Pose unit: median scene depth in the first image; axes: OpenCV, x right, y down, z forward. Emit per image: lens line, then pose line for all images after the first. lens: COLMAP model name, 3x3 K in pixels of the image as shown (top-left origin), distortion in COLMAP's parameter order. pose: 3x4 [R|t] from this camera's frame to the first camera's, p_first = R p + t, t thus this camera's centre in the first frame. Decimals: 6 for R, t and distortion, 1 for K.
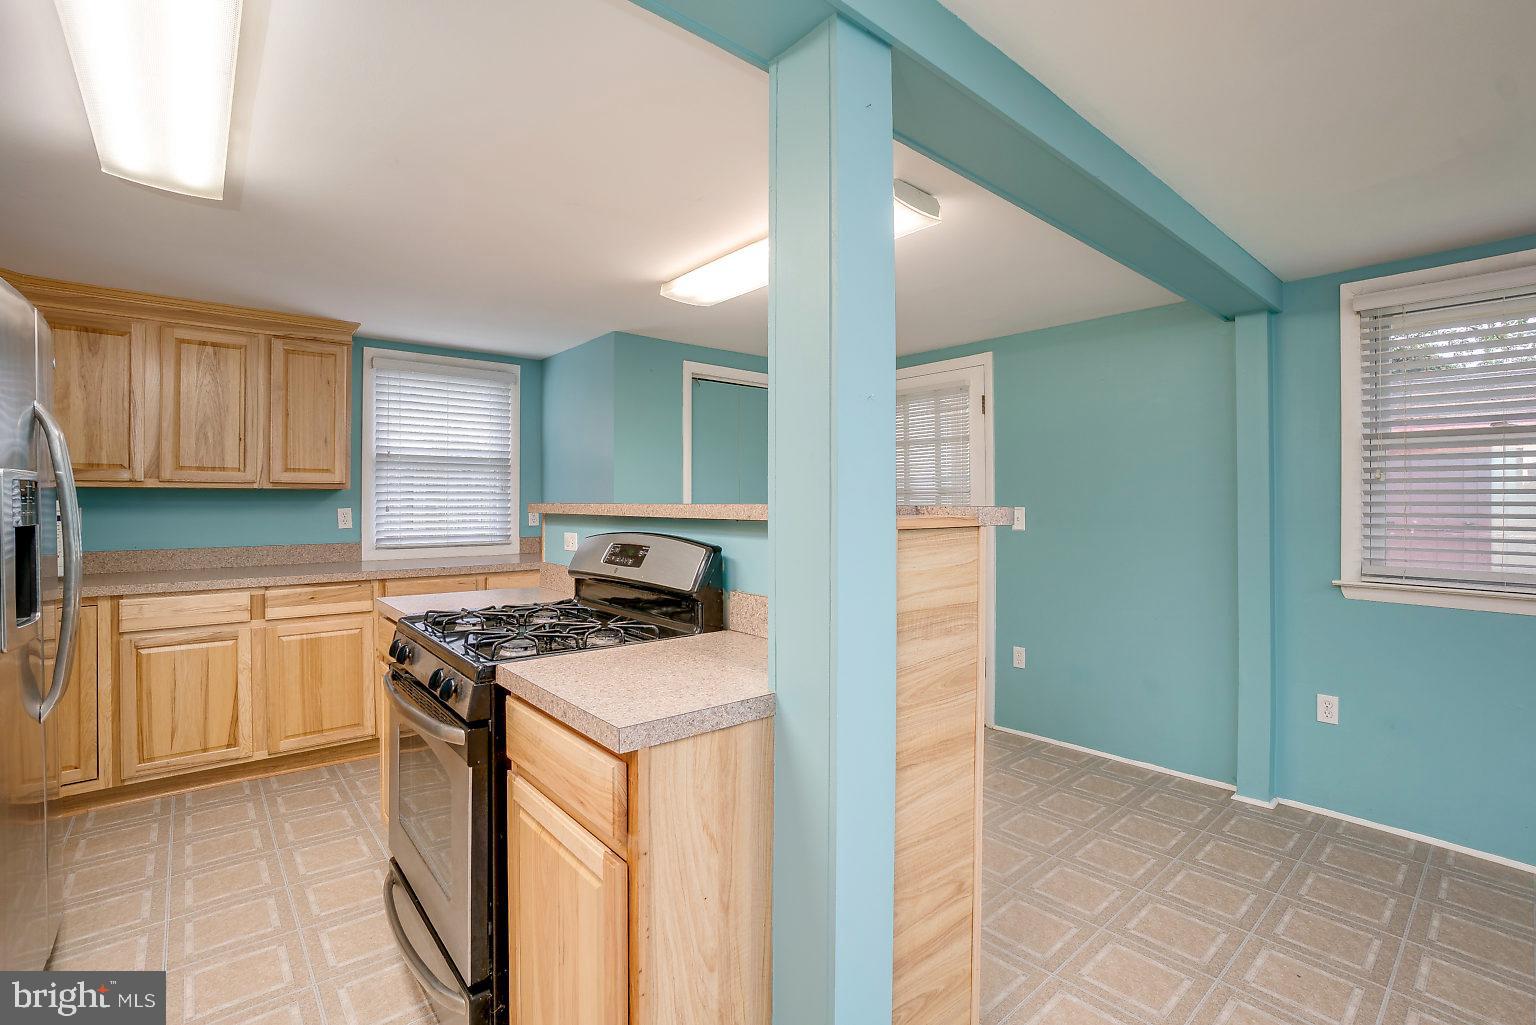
lens RADIAL K [[696.0, 0, 763.4], [0, 696.0, 501.9], [0, 0, 1]] dist [-0.064405, 0.026336]
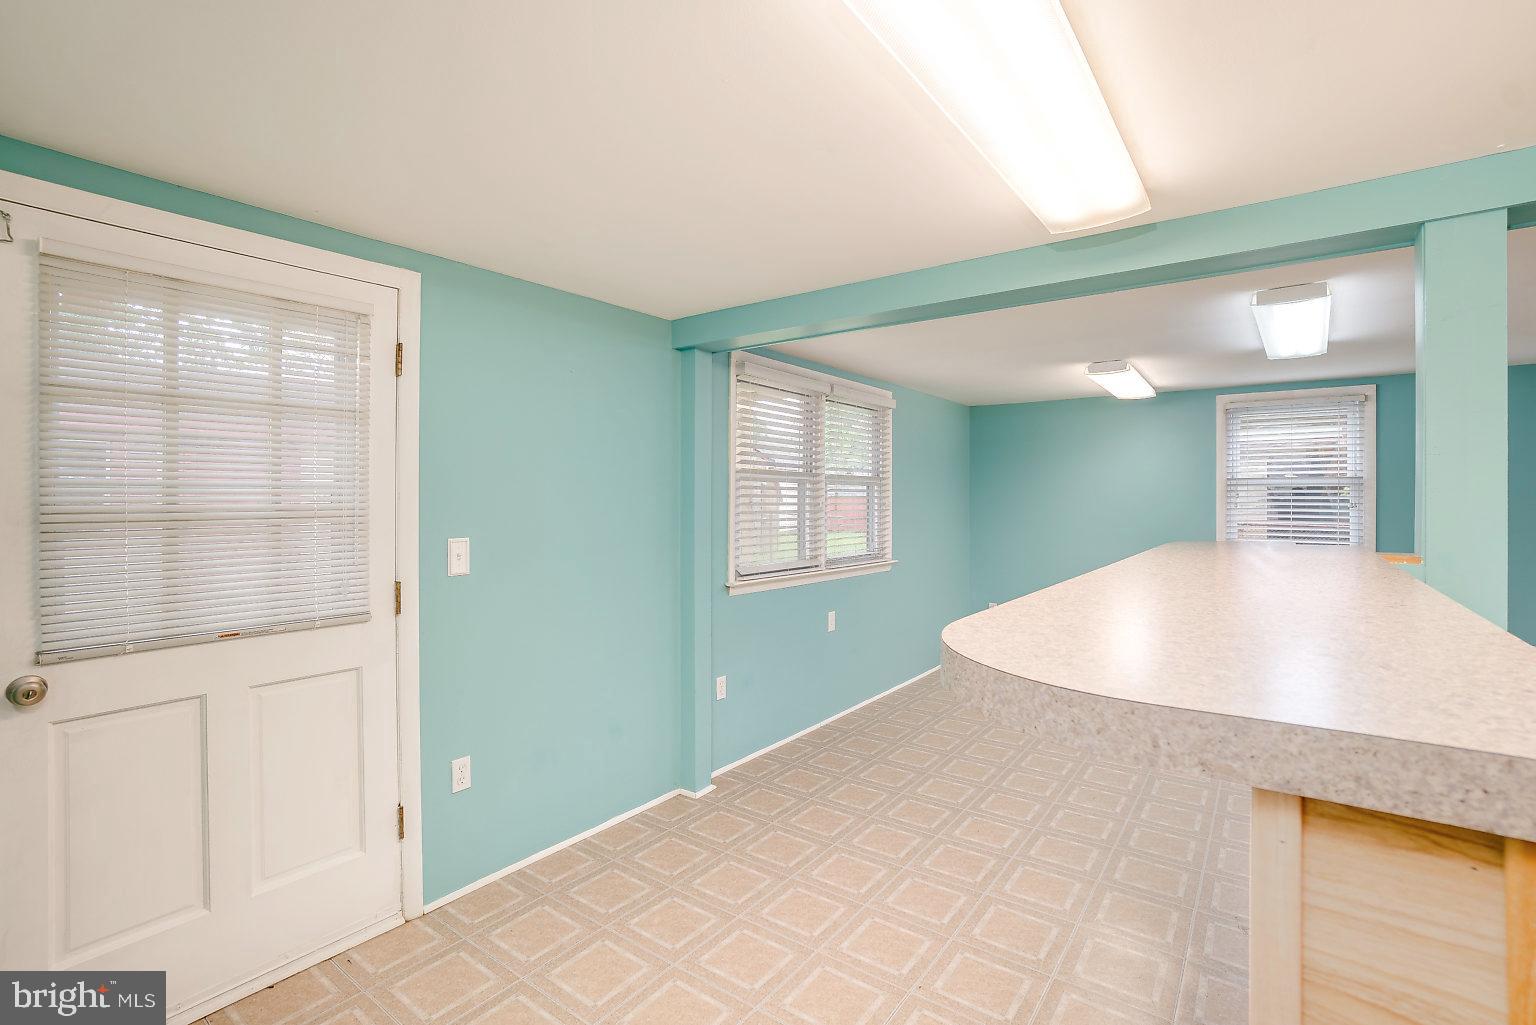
lens RADIAL K [[683.1, 0, 762.0], [0, 683.1, 502.1], [0, 0, 1]] dist [-0.061852, 0.024120]
pose [[-0.201806, -0.000279, 0.979425, -0.358821], [0.004331, 0.999990, 0.001177, -0.030419], [-0.979416, 0.004480, -0.201803, 1.056370]]
